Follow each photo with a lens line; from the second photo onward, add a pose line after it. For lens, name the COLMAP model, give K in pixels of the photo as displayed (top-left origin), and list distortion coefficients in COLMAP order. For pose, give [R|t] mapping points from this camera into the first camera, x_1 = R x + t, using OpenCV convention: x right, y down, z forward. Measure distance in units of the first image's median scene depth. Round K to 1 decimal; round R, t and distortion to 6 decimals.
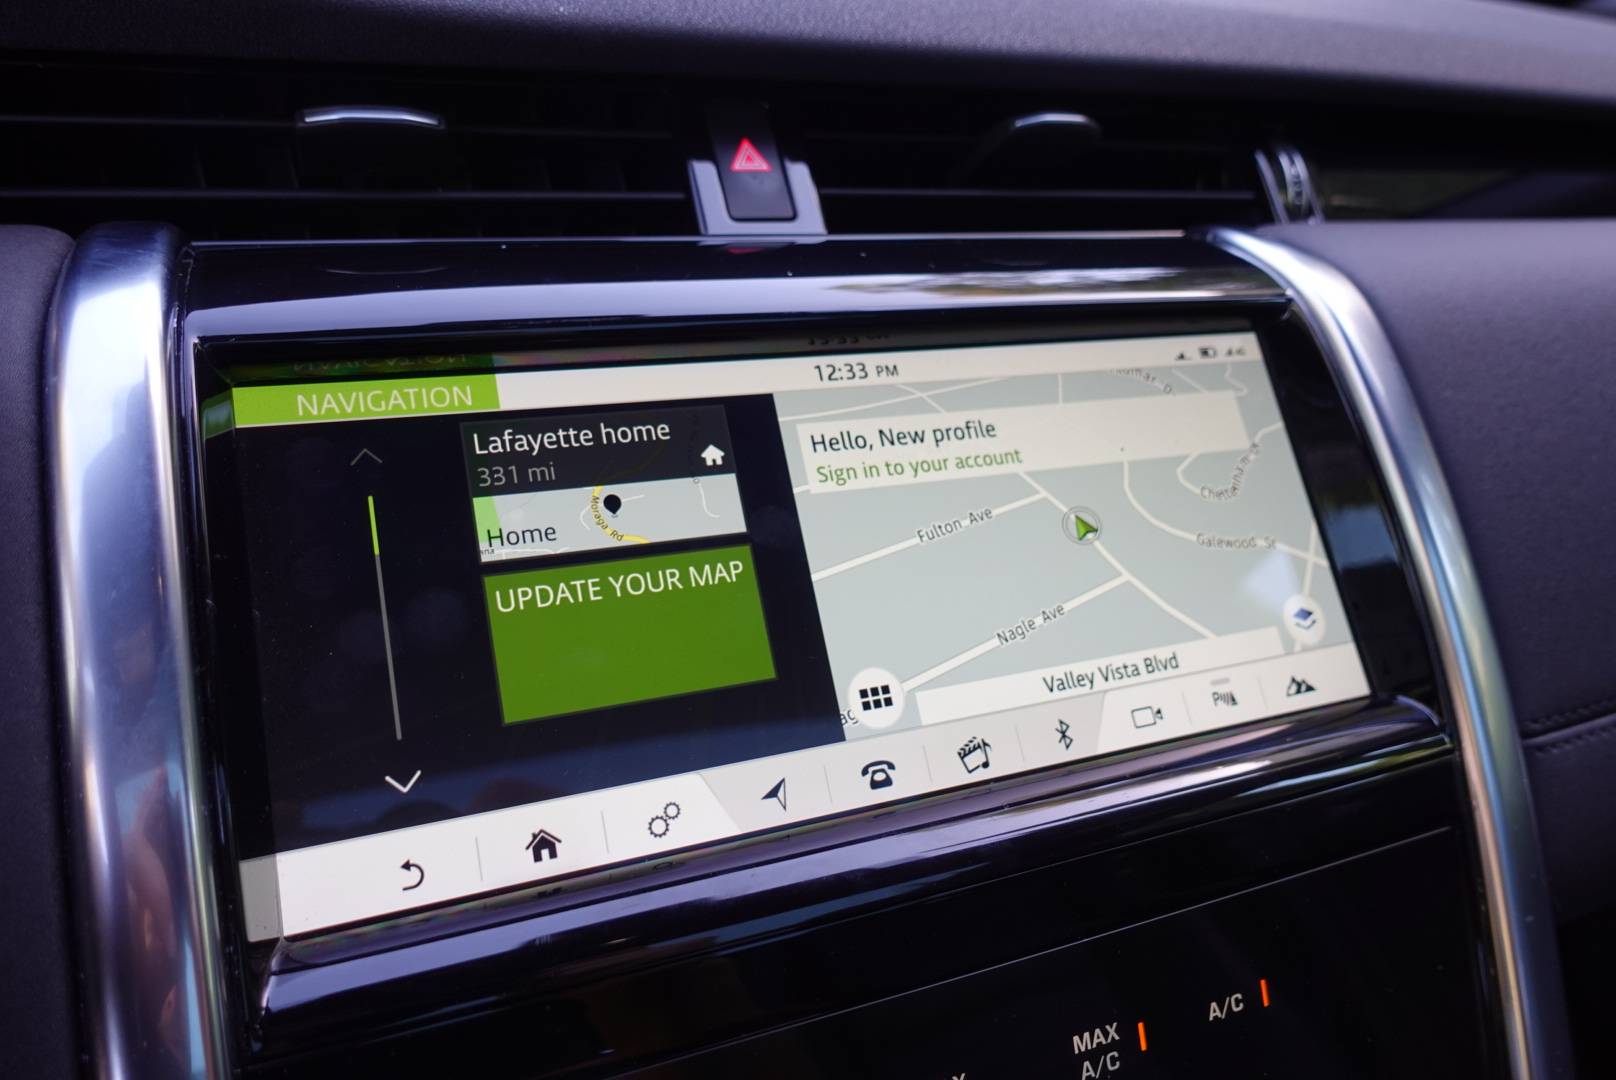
lens RADIAL K [[1125.1, 0, 812.7], [0, 1125.1, 544.3], [0, 0, 1]] dist [0.014332, -0.014178]
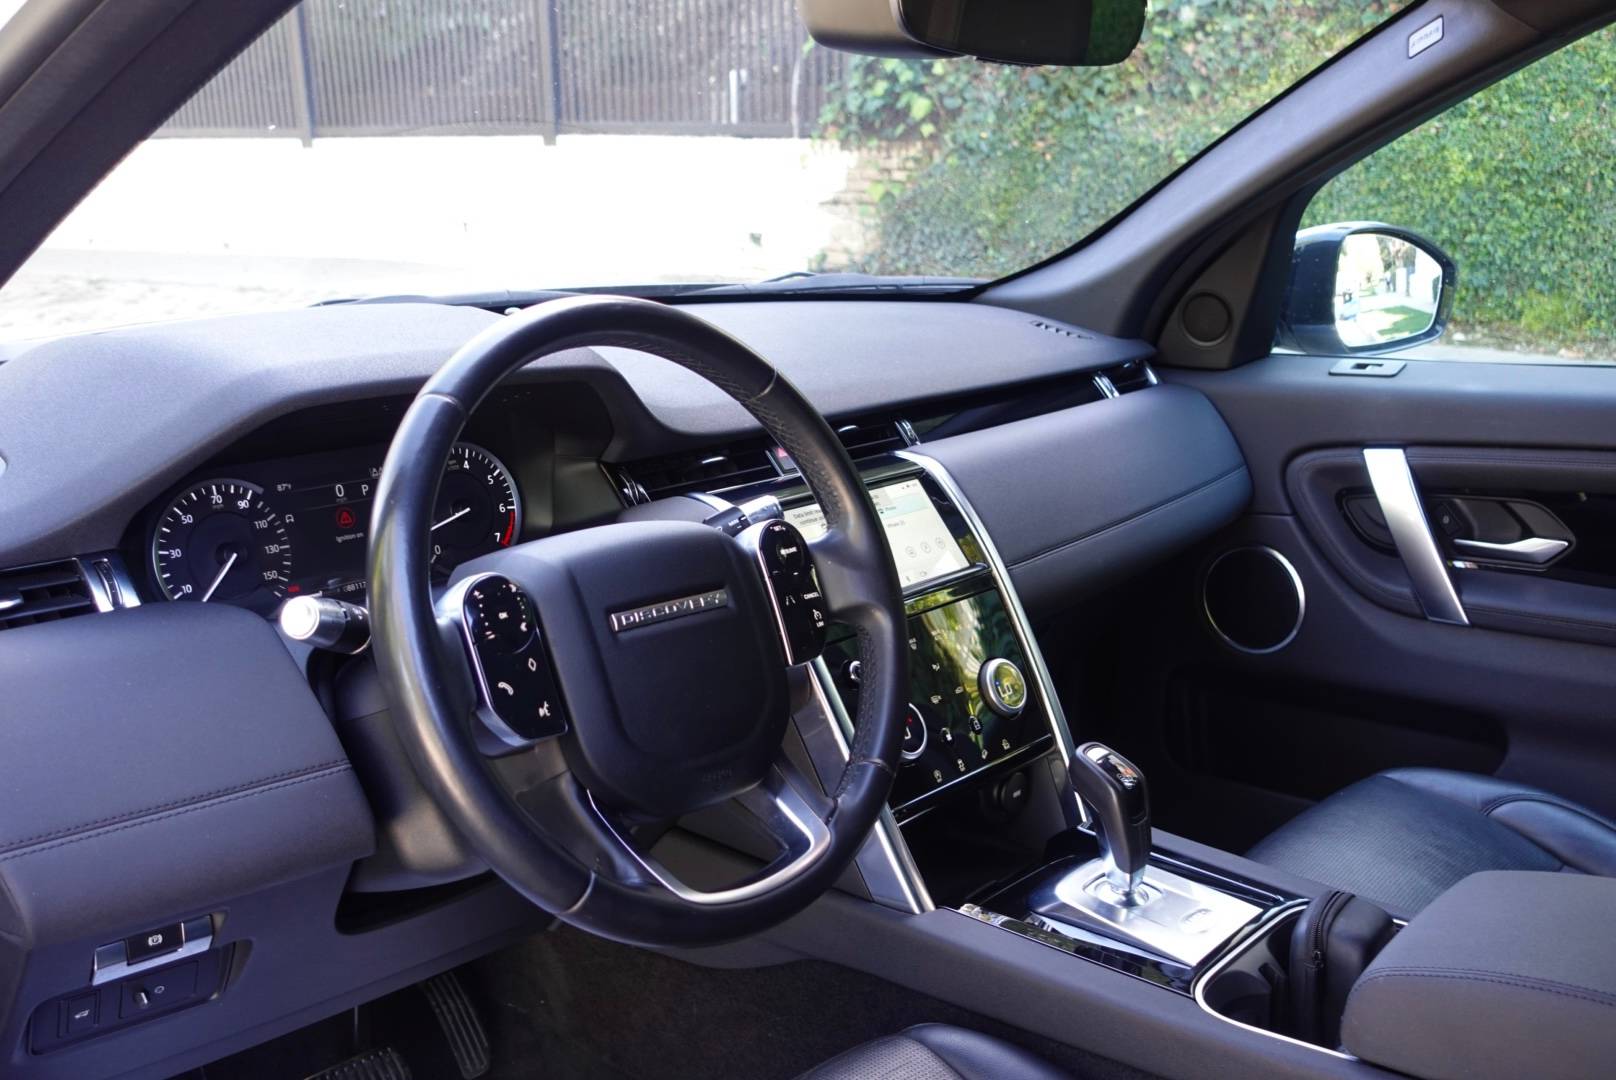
lens RADIAL K [[1558.3, 0, 804.8], [0, 1558.3, 532.9], [0, 0, 1]] dist [-0.008458, 0.000000]
pose [[0.903881, -0.159954, 0.396754, -2.442585], [0.230268, 0.963559, -0.136128, 0.724393], [-0.360521, 0.214404, 0.907775, -4.236660]]
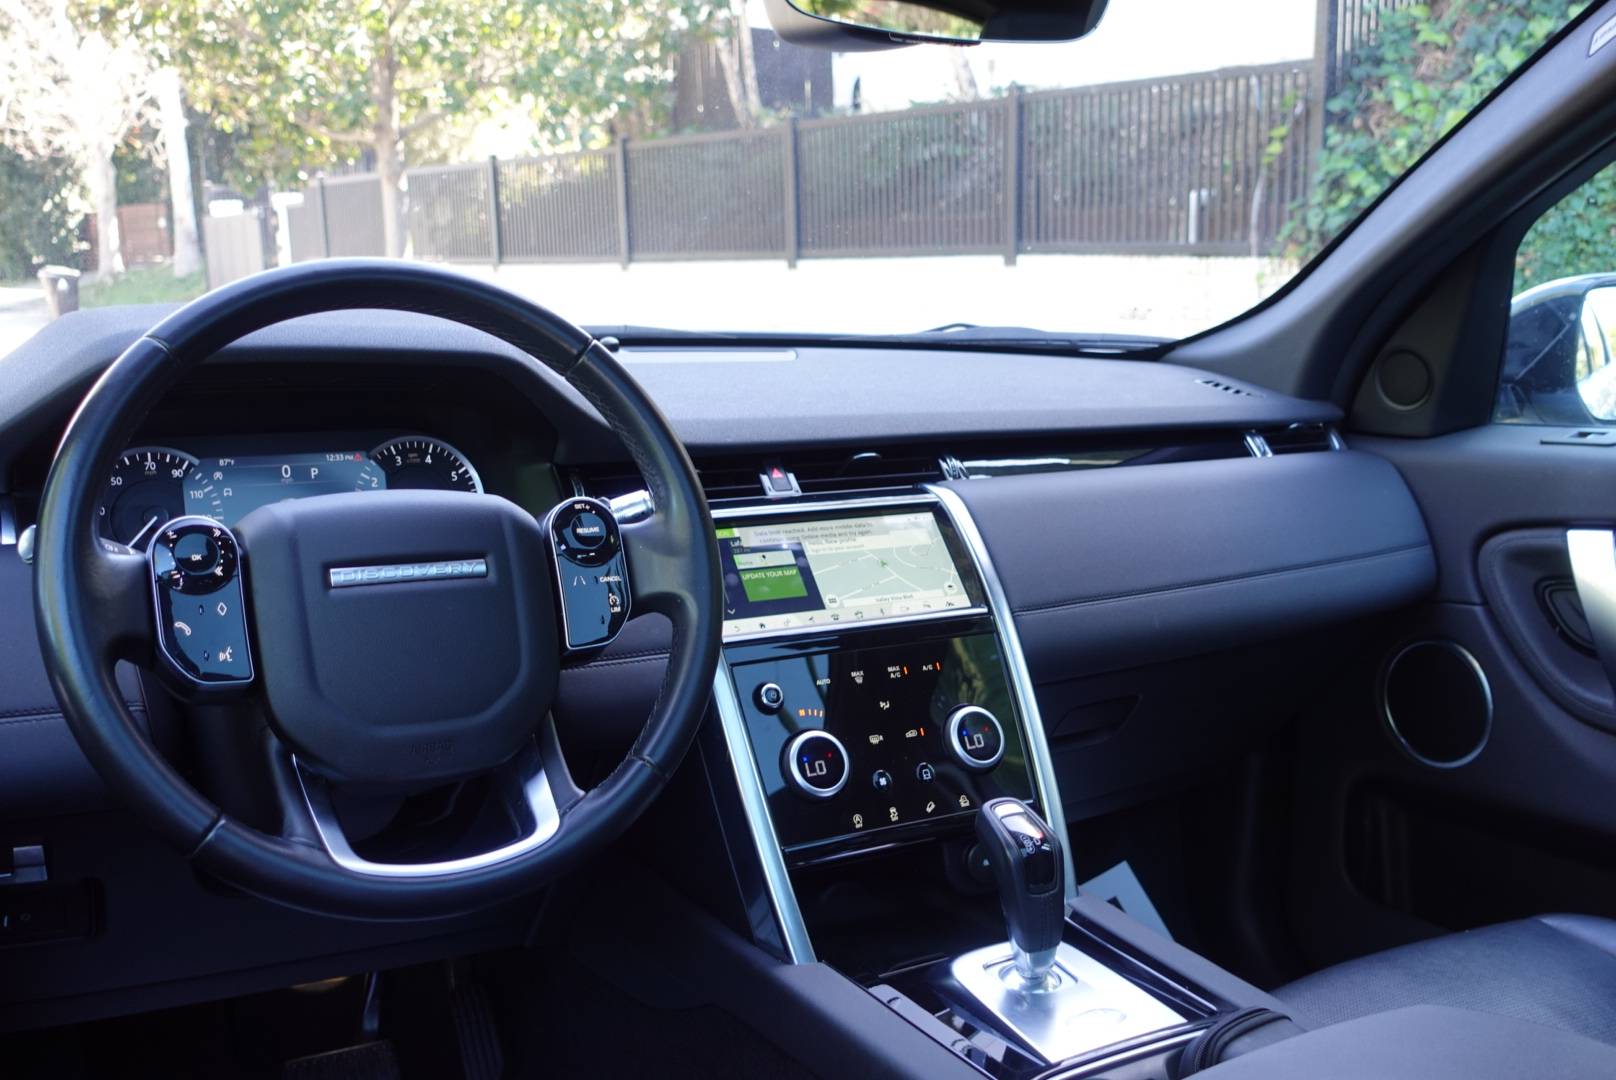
lens RADIAL K [[1537.7, 0, 801.3], [0, 1537.7, 529.2], [0, 0, 1]] dist [0.012547, 0.000000]
pose [[0.992027, -0.074367, 0.101749, -0.578469], [0.099368, 0.958133, -0.268529, 1.321044], [-0.077519, 0.276498, 0.957883, -4.198024]]
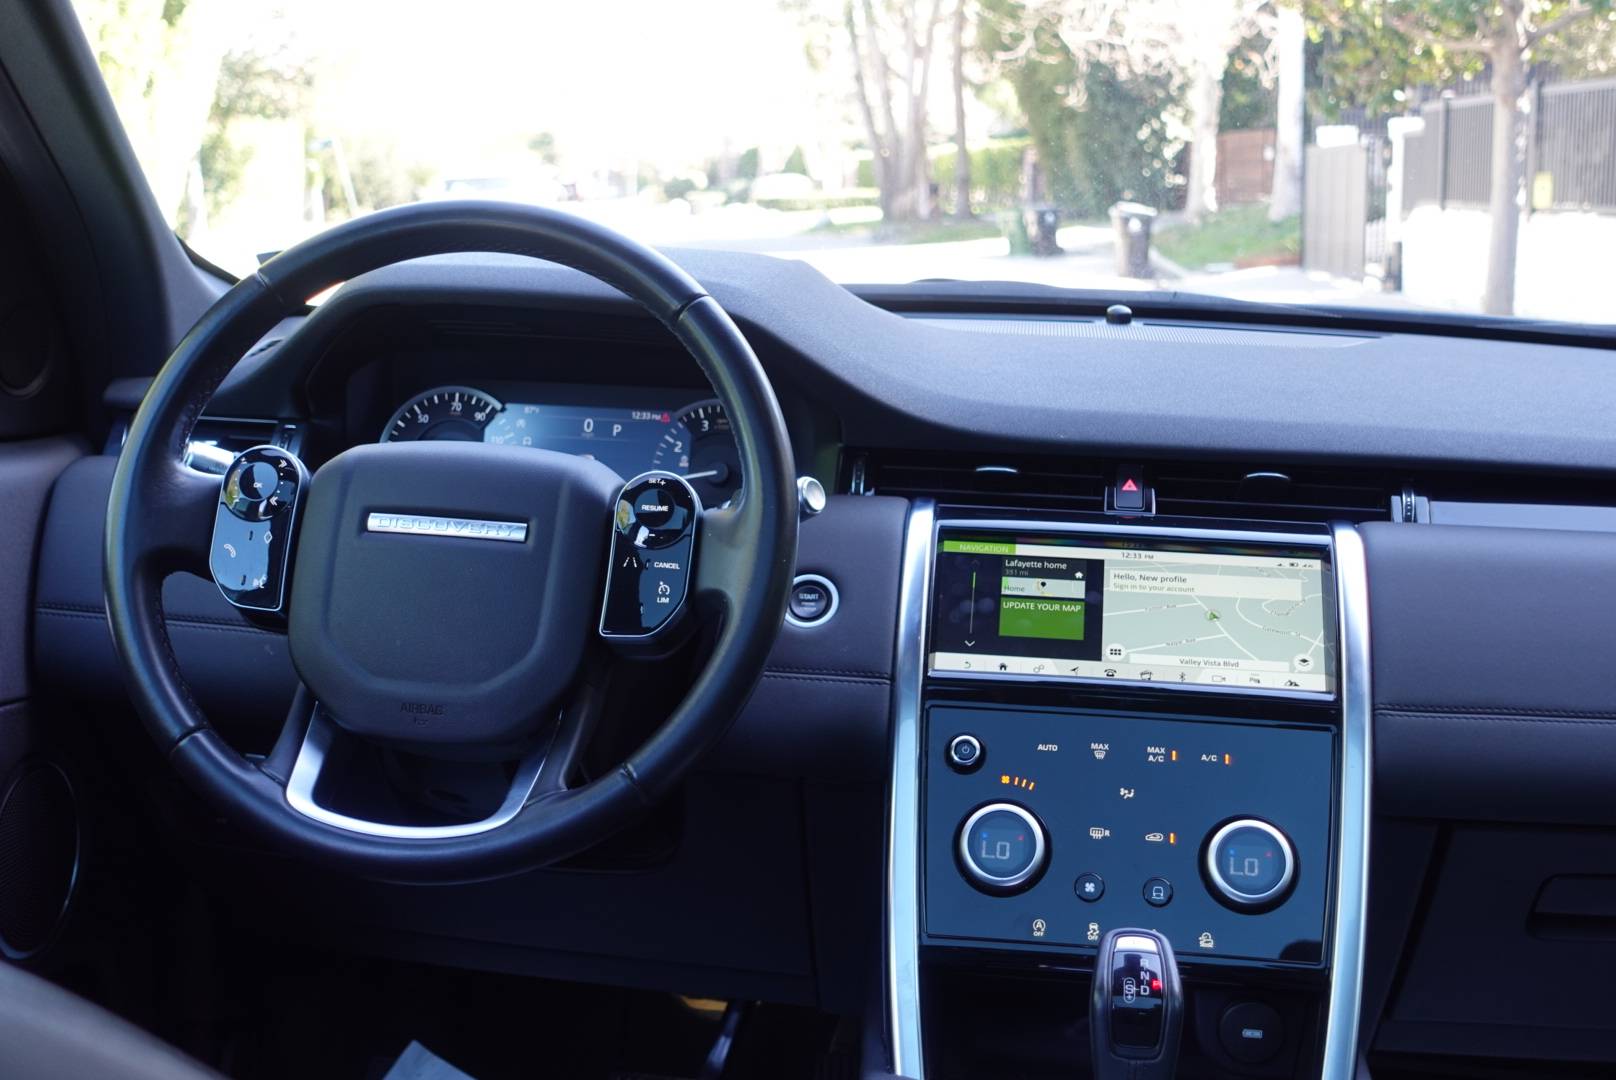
lens RADIAL K [[2048.1, 0, 793.7], [0, 2048.1, 507.7], [0, 0, 1]] dist [-0.020721, 0.000000]
pose [[0.872507, 0.037981, -0.487123, 1.964310], [-0.188902, 0.945671, -0.264617, 1.385917], [0.450608, 0.322899, 0.832279, -4.104399]]
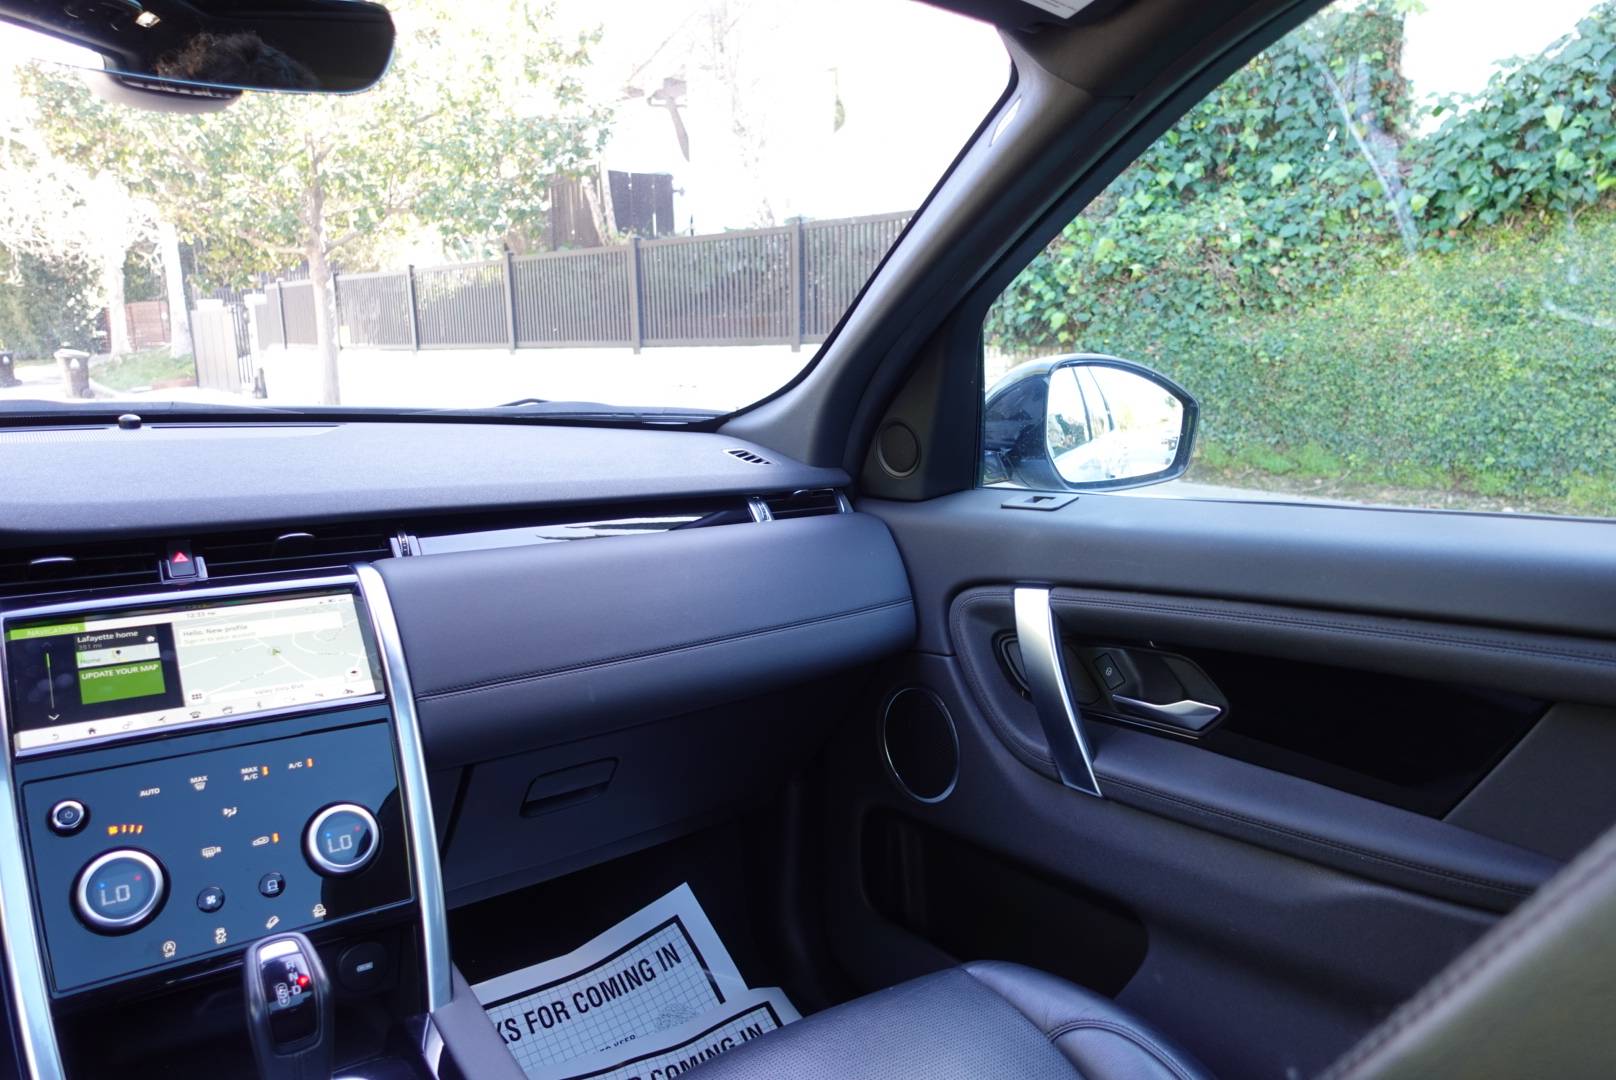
lens RADIAL K [[1125.1, 0, 801.2], [0, 1125.1, 539.4], [0, 0, 1]] dist [0.014332, -0.014178]
pose [[0.974051, -0.088559, 0.208281, 1.262780], [0.142388, 0.955110, -0.259789, 0.886227], [-0.175925, 0.282705, 0.942936, -3.002426]]
